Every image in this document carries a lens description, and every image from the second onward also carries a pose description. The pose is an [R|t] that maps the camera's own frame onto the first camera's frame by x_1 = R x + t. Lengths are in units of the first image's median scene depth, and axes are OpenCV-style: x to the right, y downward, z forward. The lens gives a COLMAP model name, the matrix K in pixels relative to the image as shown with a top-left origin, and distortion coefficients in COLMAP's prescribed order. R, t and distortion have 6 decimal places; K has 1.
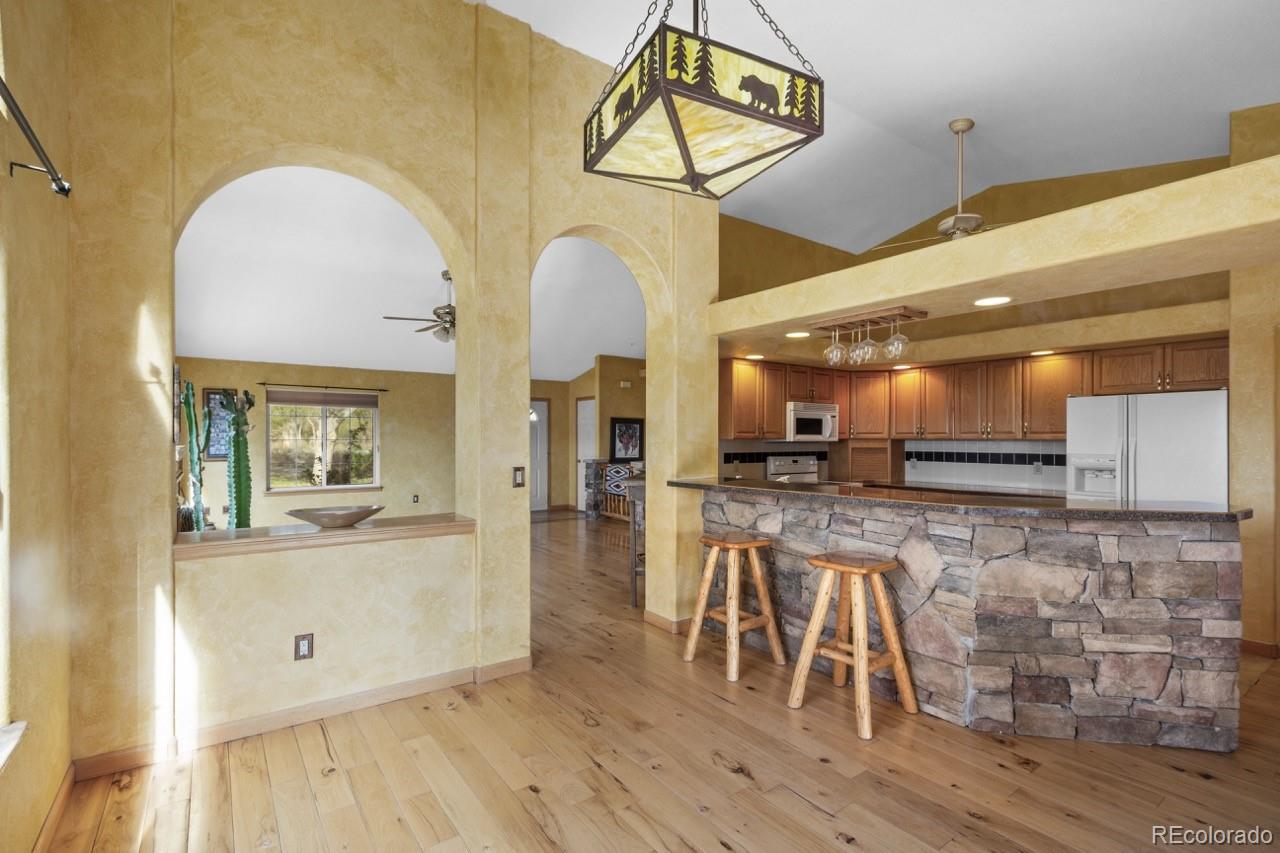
lens RADIAL K [[600.9, 0, 640.0], [0, 600.9, 426.5], [0, 0, 1]] dist [-0.000607, -0.000007]
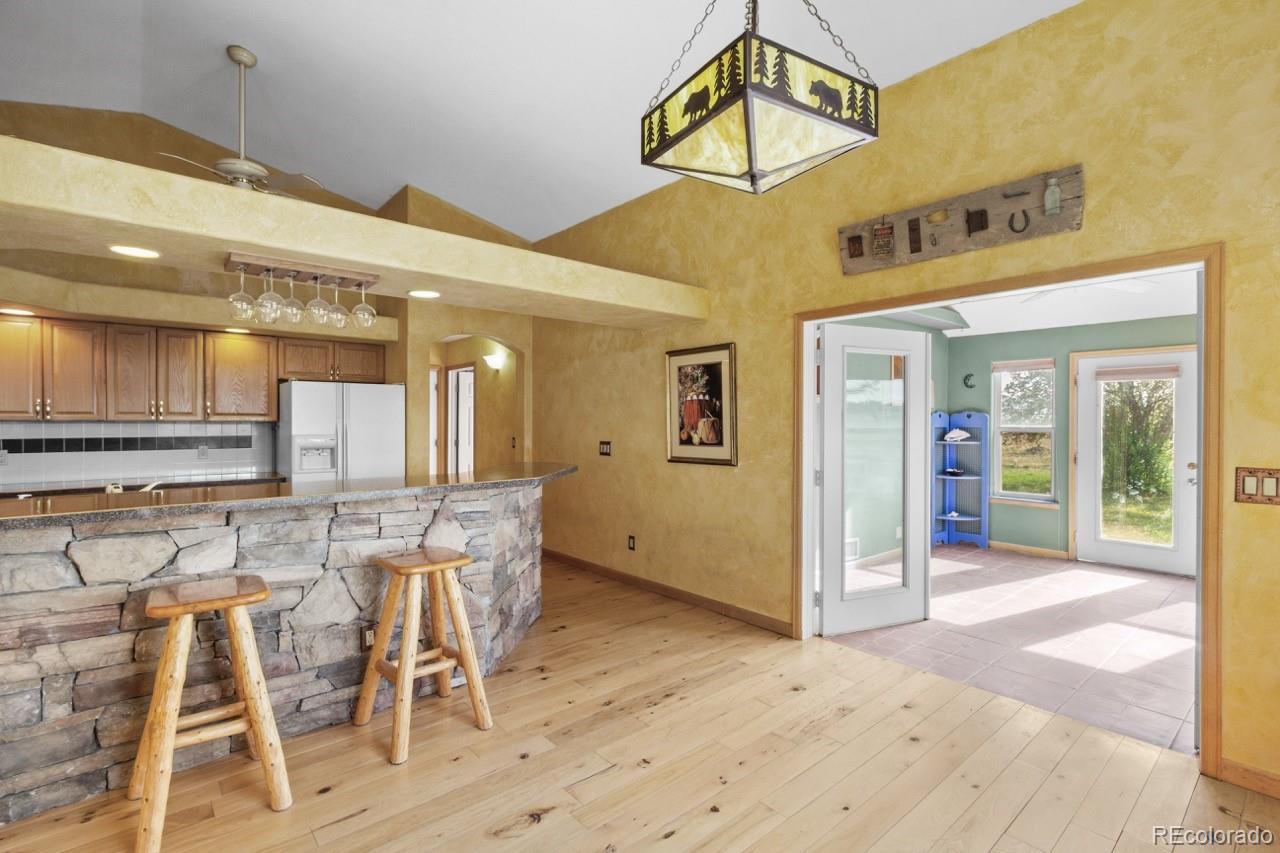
lens RADIAL K [[586.8, 0, 636.9], [0, 586.8, 419.8], [0, 0, 1]] dist [-0.000299, 0.000009]
pose [[-0.082914, 0.000399, 0.996557, -0.441104], [-0.021348, 0.999770, -0.002177, 0.010984], [-0.996328, -0.021455, -0.082887, 0.624226]]
